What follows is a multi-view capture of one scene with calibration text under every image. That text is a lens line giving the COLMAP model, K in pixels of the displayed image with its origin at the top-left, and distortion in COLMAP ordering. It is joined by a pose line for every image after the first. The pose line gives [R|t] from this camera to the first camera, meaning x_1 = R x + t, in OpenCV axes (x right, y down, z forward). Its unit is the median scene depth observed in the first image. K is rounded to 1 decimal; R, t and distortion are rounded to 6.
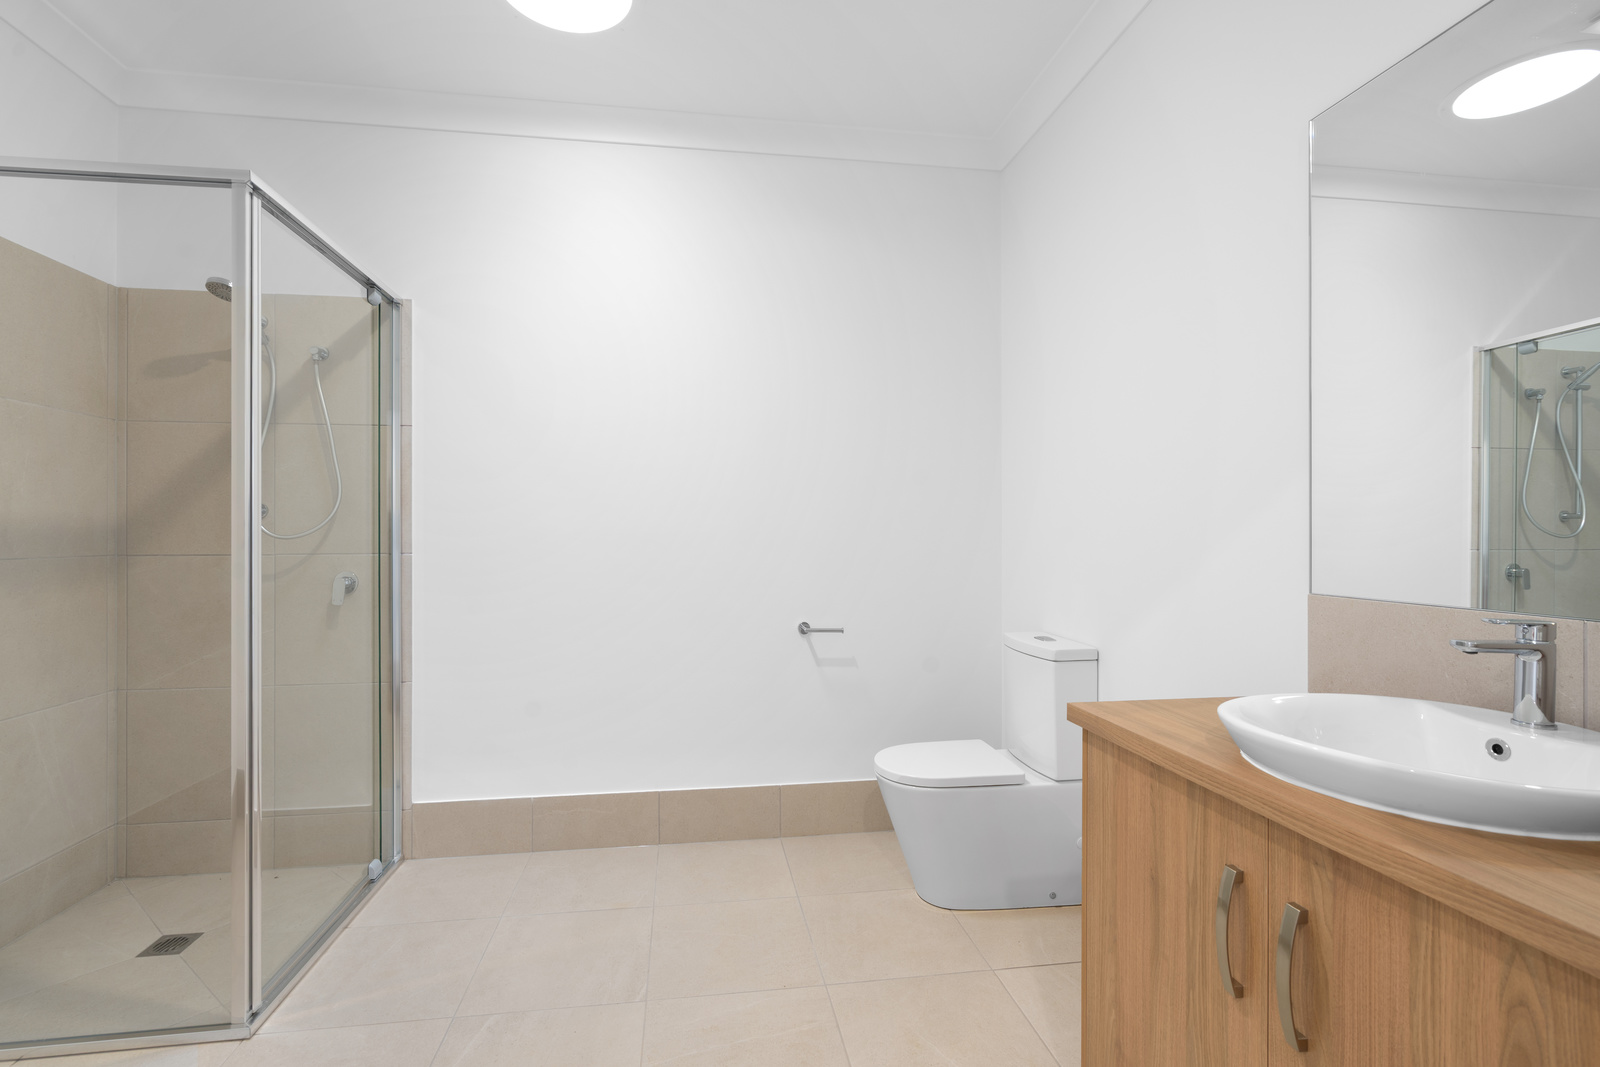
lens RADIAL K [[722.0, 0, 797.0], [0, 722.0, 543.9], [0, 0, 1]] dist [-0.003389, 0.001209]
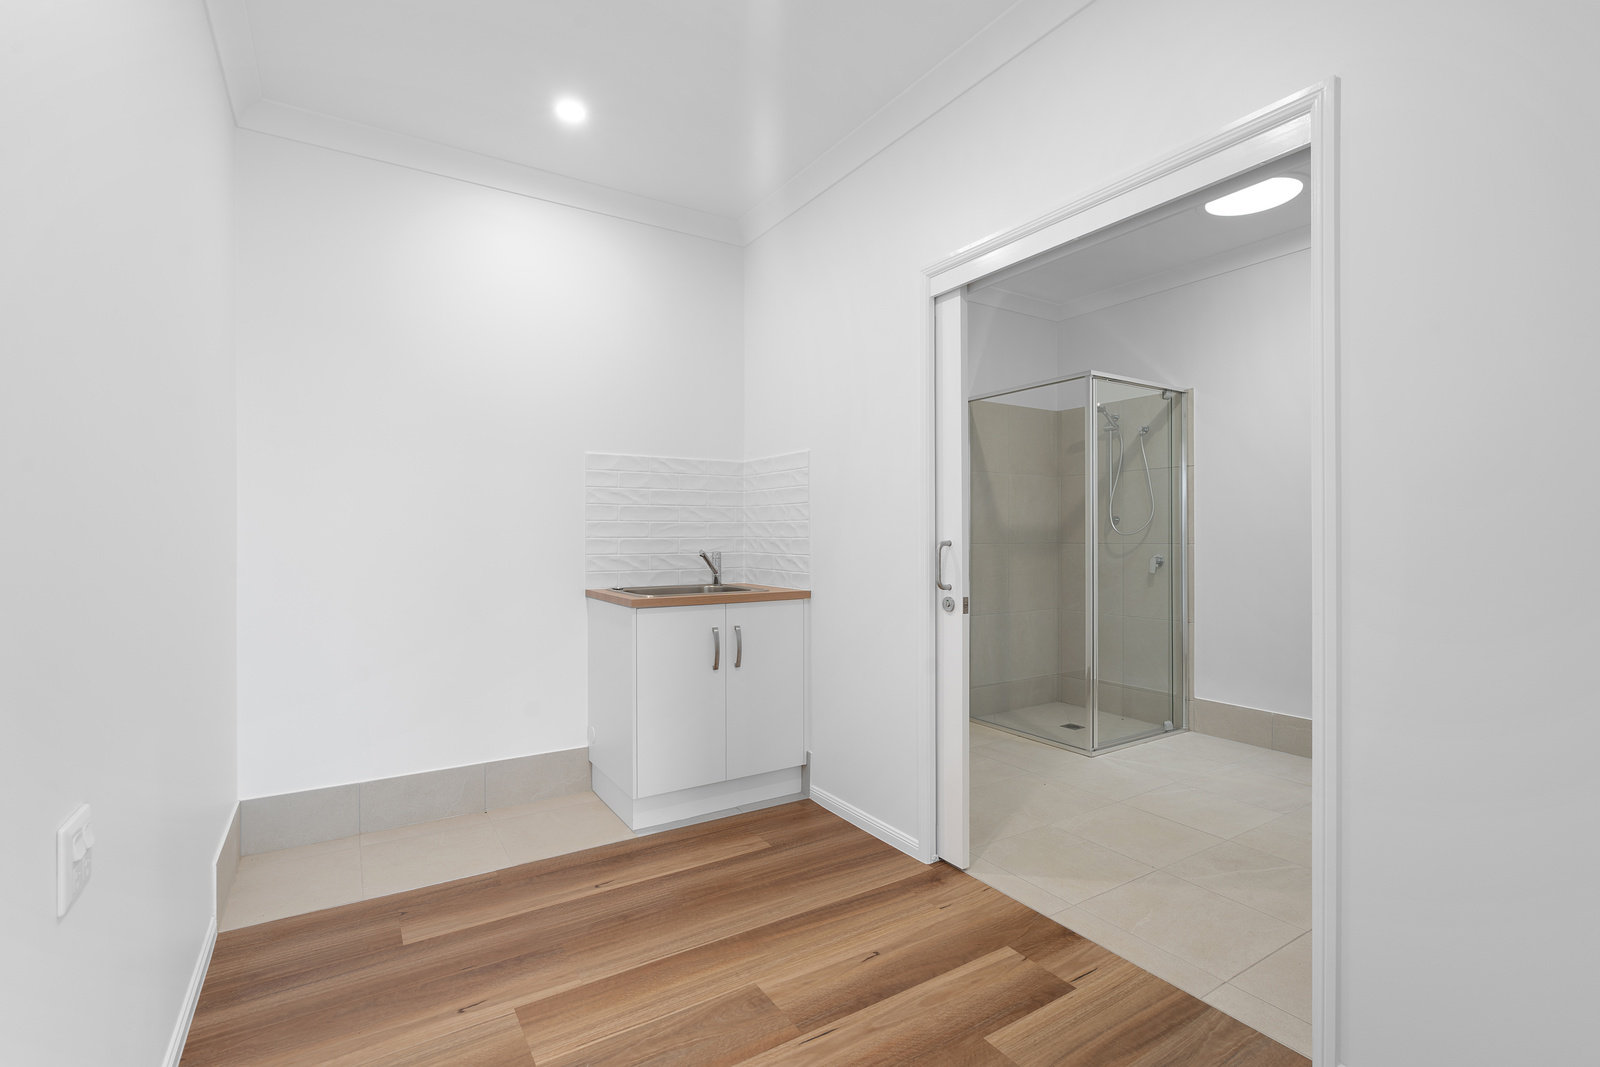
lens RADIAL K [[722.0, 0, 798.1], [0, 722.0, 533.1], [0, 0, 1]] dist [-0.003389, 0.001209]
pose [[0.414916, 0.001078, -0.909859, 0.601868], [0.000477, 0.999999, 0.001402, -0.014387], [0.909859, -0.001016, 0.414915, -0.510424]]
